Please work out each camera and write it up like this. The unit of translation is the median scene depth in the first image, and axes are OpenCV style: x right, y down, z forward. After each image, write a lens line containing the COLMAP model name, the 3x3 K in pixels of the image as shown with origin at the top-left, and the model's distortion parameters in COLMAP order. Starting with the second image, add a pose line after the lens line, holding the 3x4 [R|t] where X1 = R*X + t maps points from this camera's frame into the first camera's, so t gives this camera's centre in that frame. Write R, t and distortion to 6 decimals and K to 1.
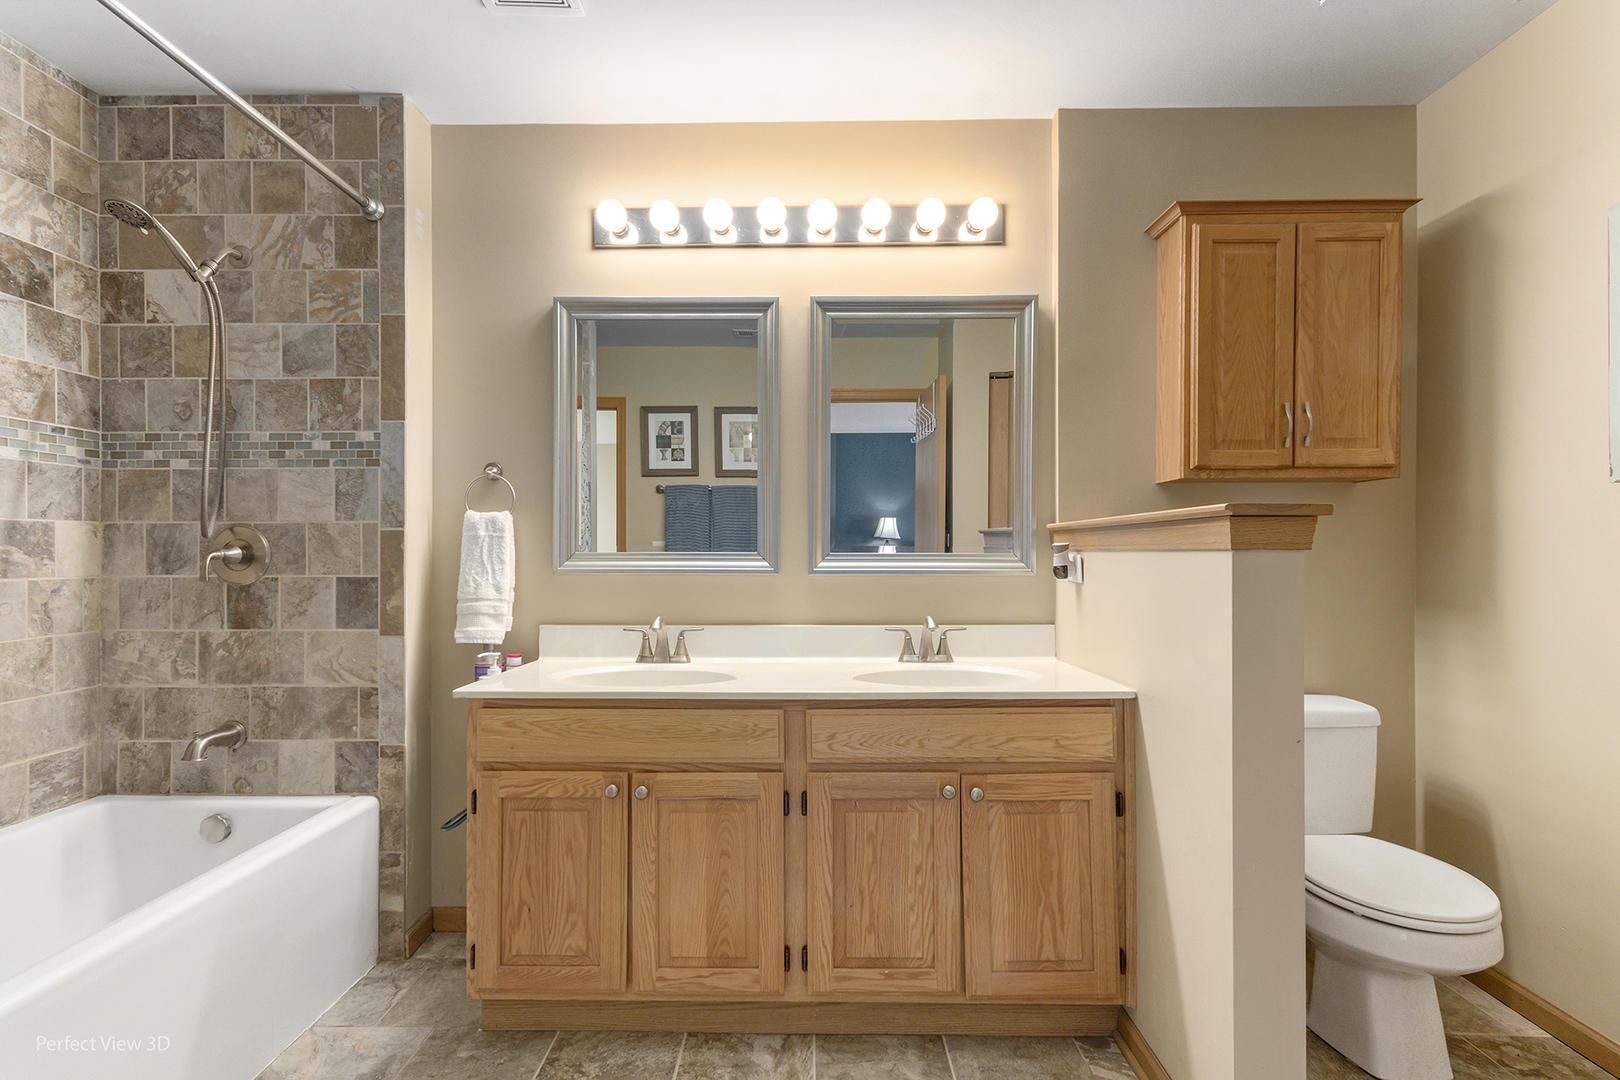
lens RADIAL K [[750.1, 0, 810.0], [0, 750.1, 540.0], [0, 0, 1]] dist [0.004682, 0.000302]
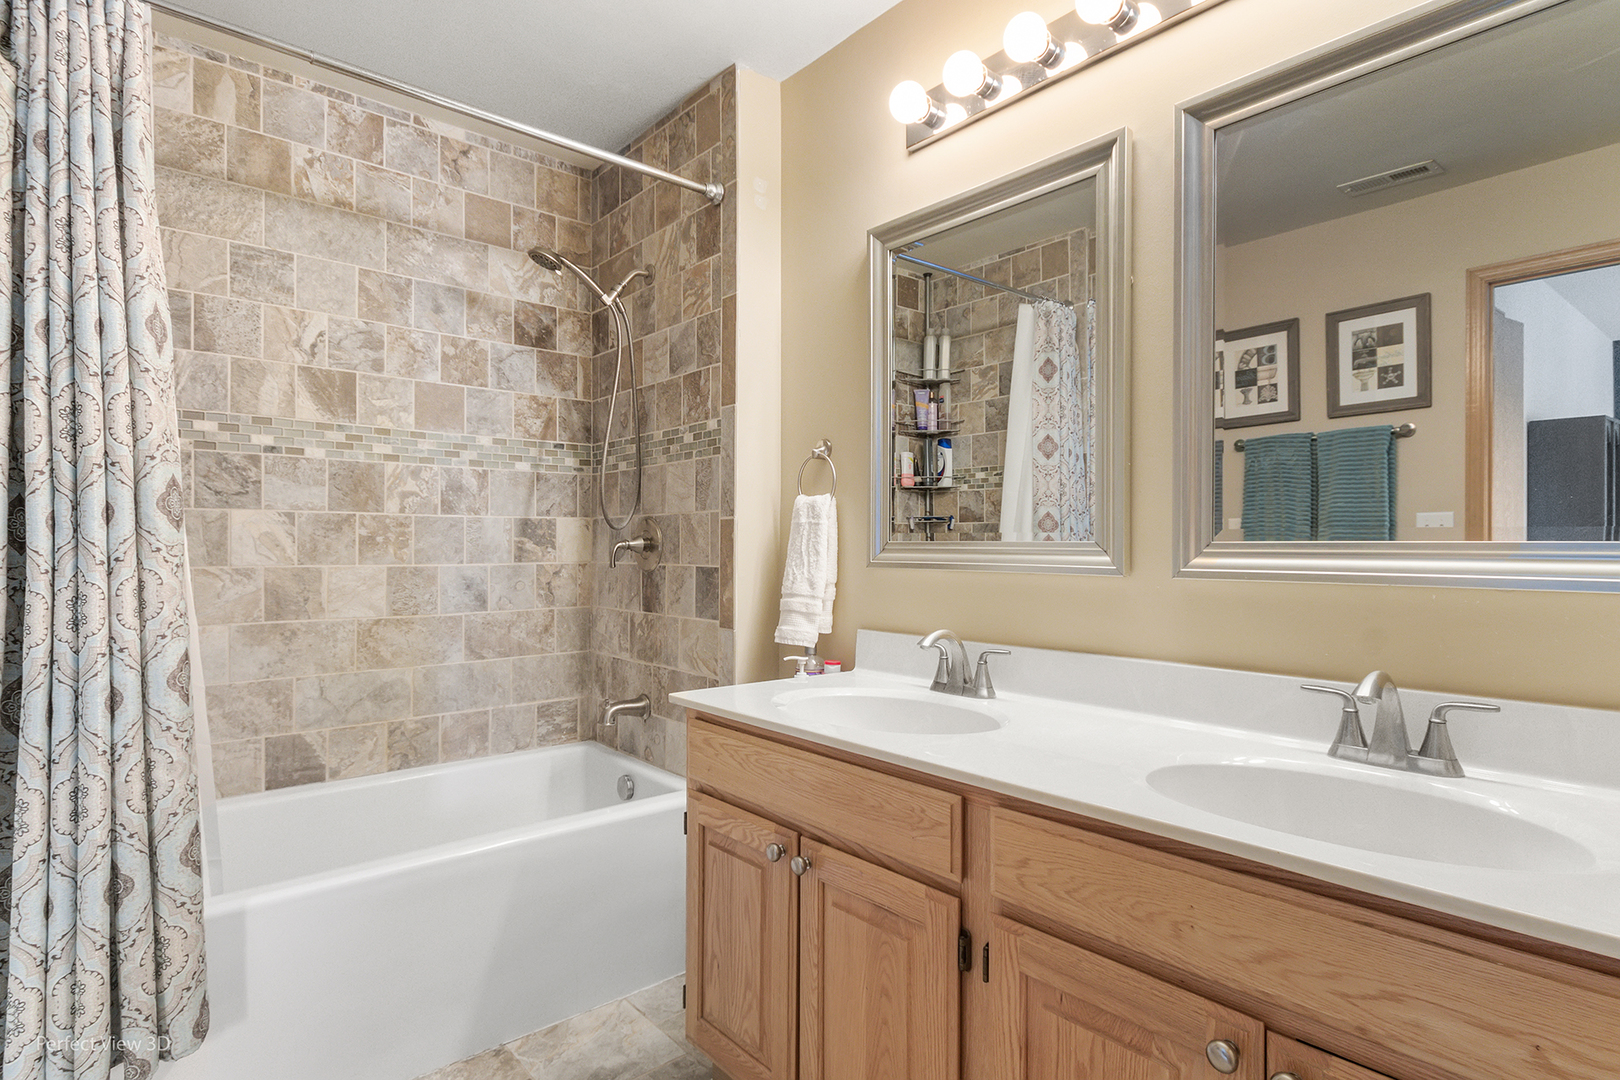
lens RADIAL K [[836.8, 0, 810.2], [0, 836.8, 533.8], [0, 0, 1]] dist [0.001872, -0.000087]
pose [[0.659055, -0.009558, -0.752034, 0.323993], [0.013181, 0.999912, -0.001157, 0.008615], [0.751979, -0.009151, 0.659123, 0.372218]]
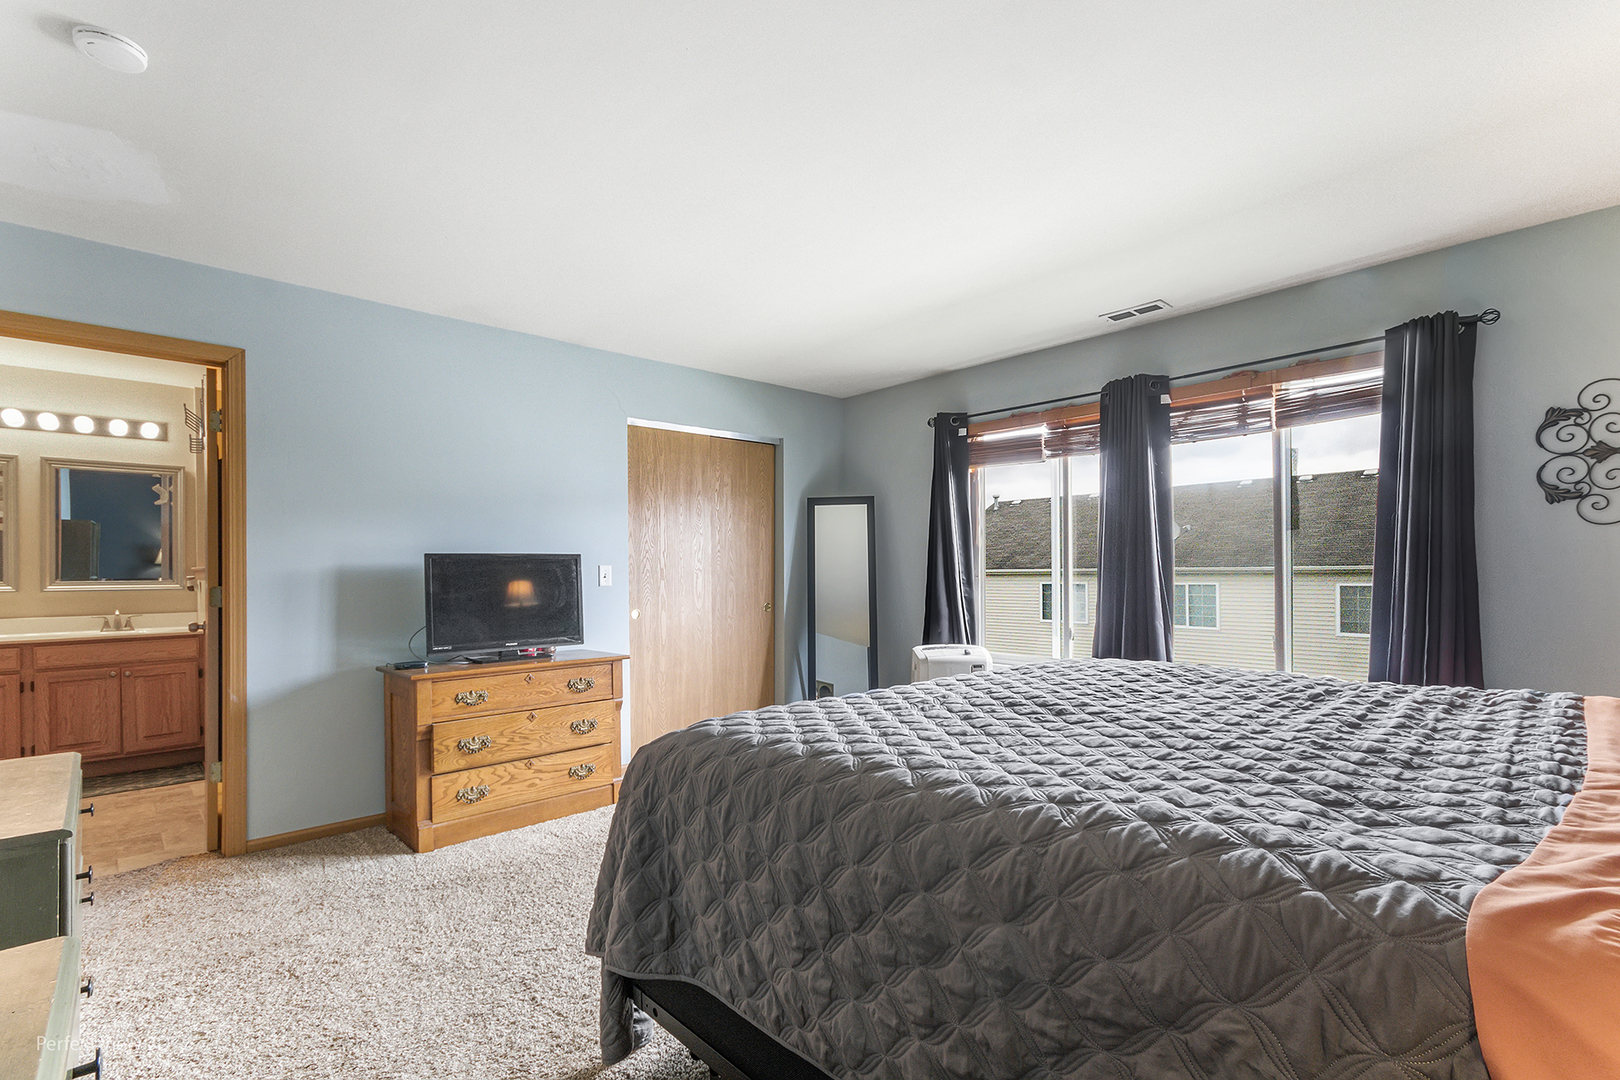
lens RADIAL K [[753.7, 0, 813.6], [0, 753.7, 563.9], [0, 0, 1]] dist [0.003372, 0.000525]
pose [[0.731264, -0.002184, 0.682091, 0.138287], [-0.004857, 0.999953, 0.008408, -0.061164], [-0.682077, -0.009461, 0.731219, -2.027929]]
